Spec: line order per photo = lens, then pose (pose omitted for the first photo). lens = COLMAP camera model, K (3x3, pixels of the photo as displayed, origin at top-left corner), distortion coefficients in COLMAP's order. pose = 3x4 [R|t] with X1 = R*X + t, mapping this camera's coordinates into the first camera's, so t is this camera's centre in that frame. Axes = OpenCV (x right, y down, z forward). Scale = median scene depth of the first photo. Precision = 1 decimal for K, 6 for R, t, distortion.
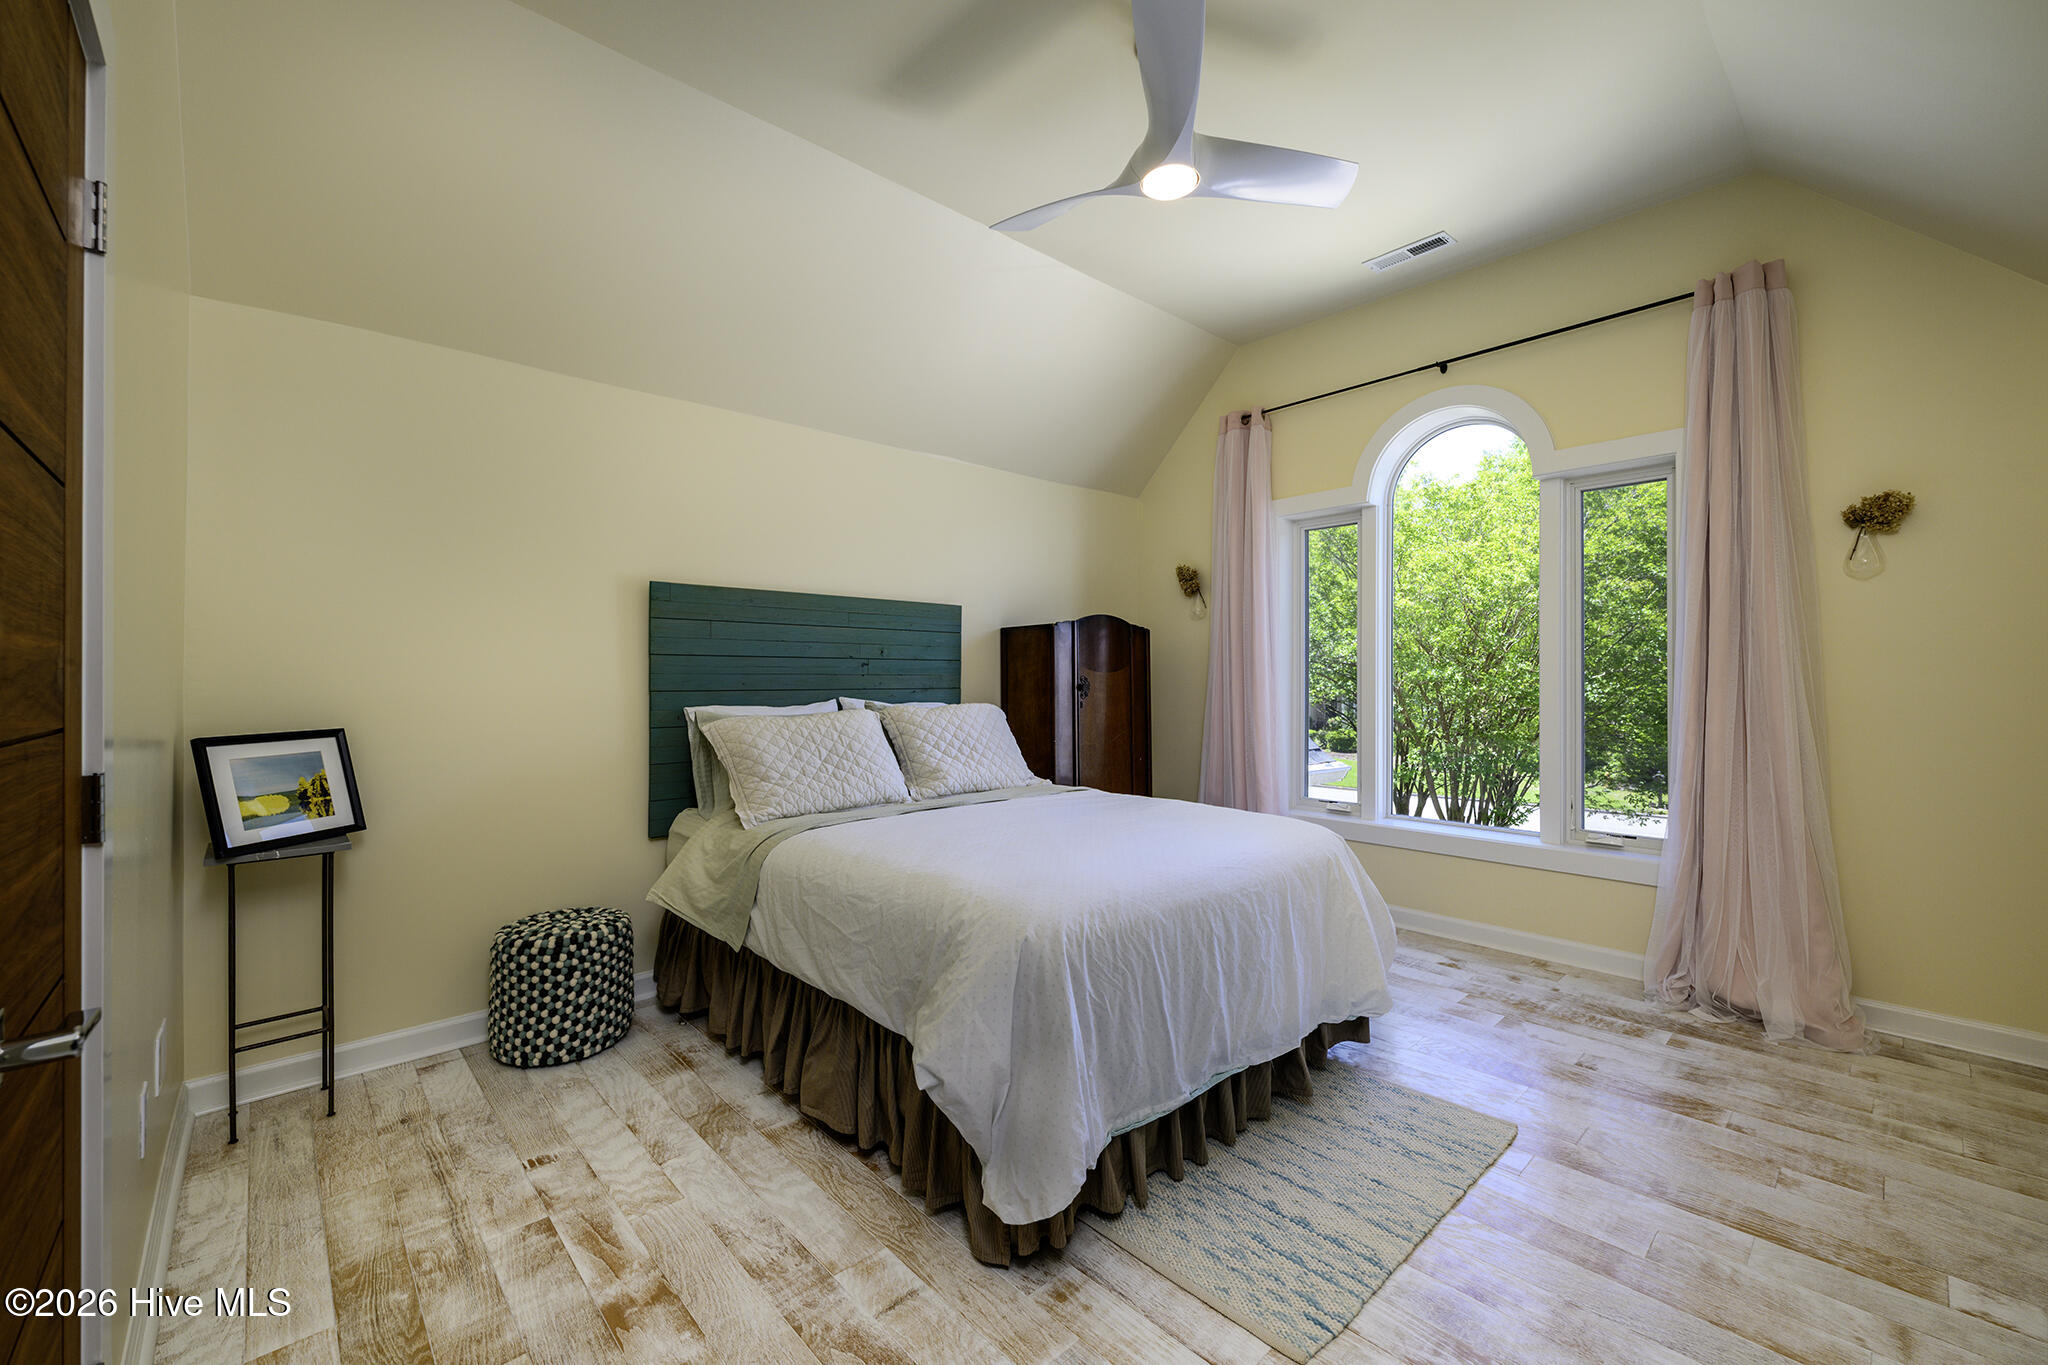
lens RADIAL K [[817.7, 0, 1013.4], [0, 817.7, 682.5], [0, 0, 1]] dist [0.000373, 0.000250]
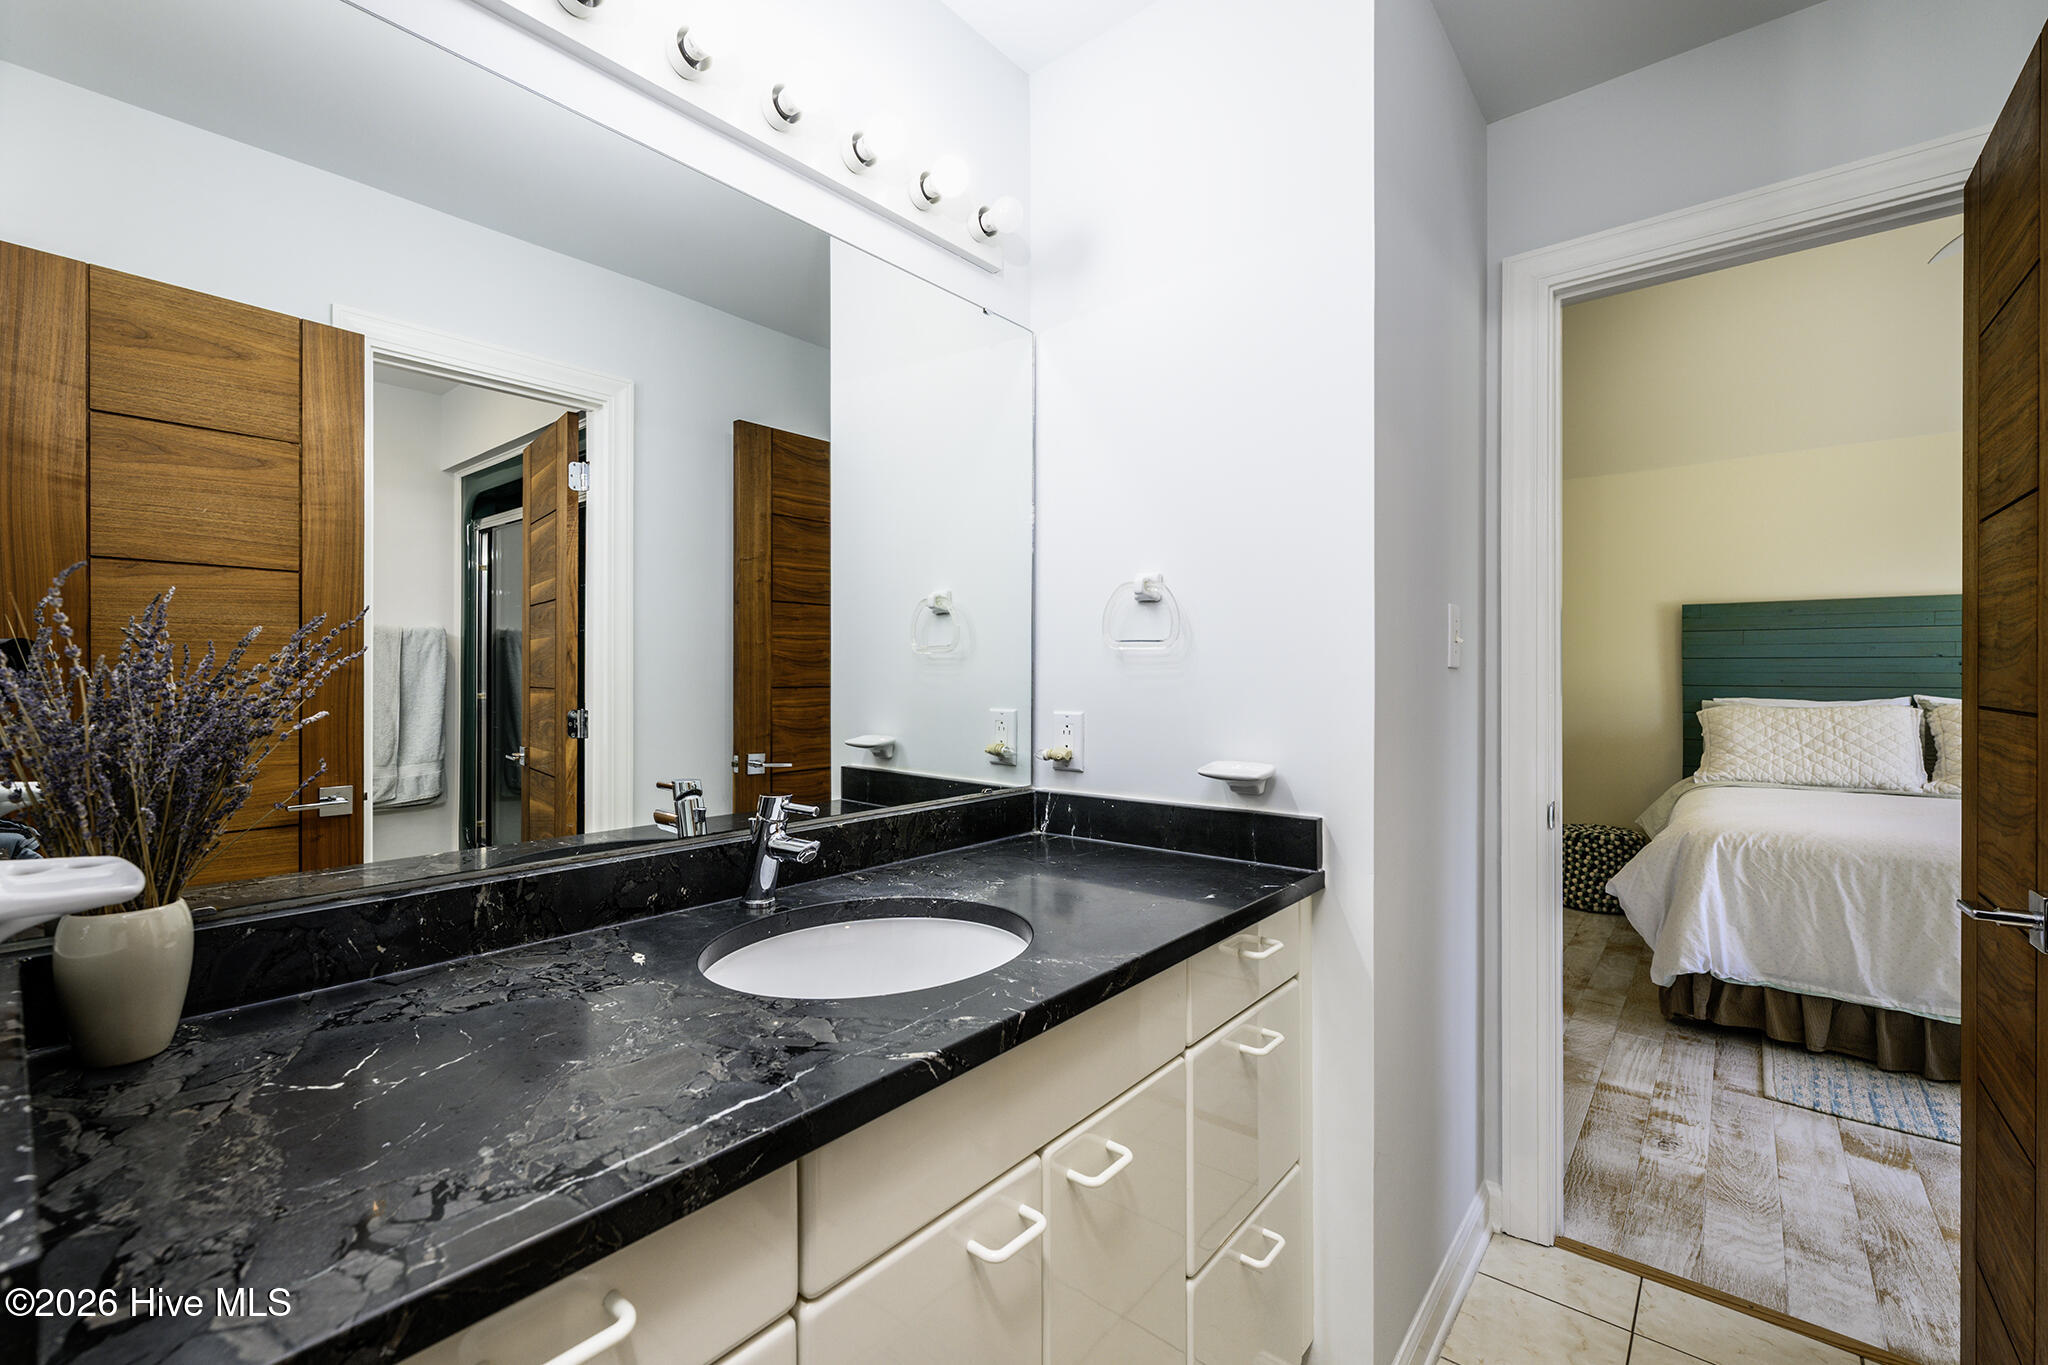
lens RADIAL K [[817.7, 0, 1013.4], [0, 817.7, 682.5], [0, 0, 1]] dist [0.000373, 0.000250]
pose [[0.151317, 0.009091, -0.988443, 0.896597], [-0.004918, 0.999952, 0.008443, -0.000232], [0.988473, 0.003584, 0.151355, -0.379727]]
